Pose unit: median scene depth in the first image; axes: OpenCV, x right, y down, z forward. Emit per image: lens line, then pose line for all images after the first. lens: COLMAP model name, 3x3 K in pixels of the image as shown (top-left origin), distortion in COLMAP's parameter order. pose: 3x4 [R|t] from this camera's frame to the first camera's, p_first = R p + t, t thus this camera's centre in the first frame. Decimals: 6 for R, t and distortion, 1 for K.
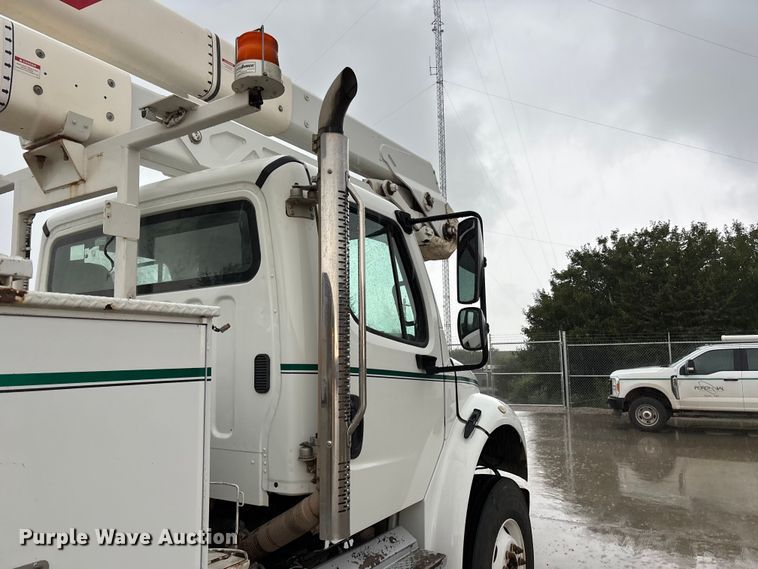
lens RADIAL K [[576.7, 0, 377.2], [0, 576.7, 285.7], [0, 0, 1]] dist [0.029626, -0.009106]
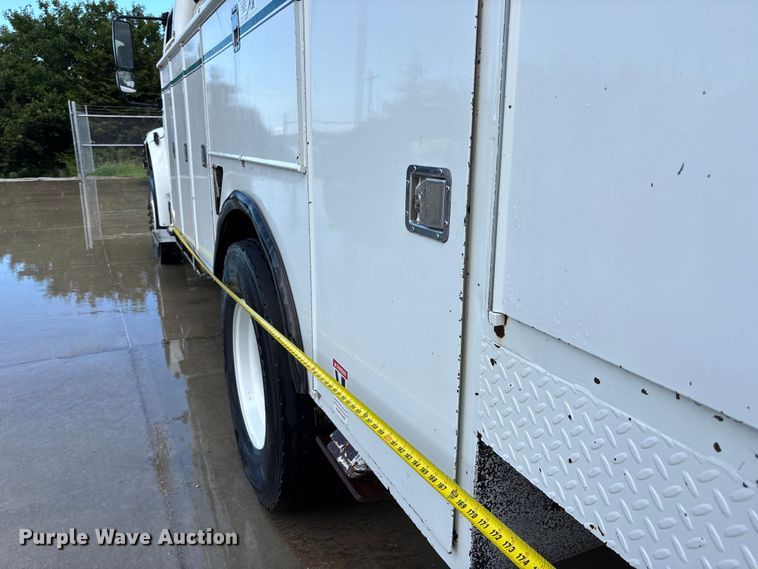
lens RADIAL K [[567.0, 0, 378.7], [0, 567.0, 289.2], [0, 0, 1]] dist [0.096400, -0.115375]
pose [[0.543630, -0.191941, 0.817084, -0.419512], [-0.120508, 0.945565, 0.302300, 0.026111], [-0.830629, -0.262804, 0.490907, -0.074507]]
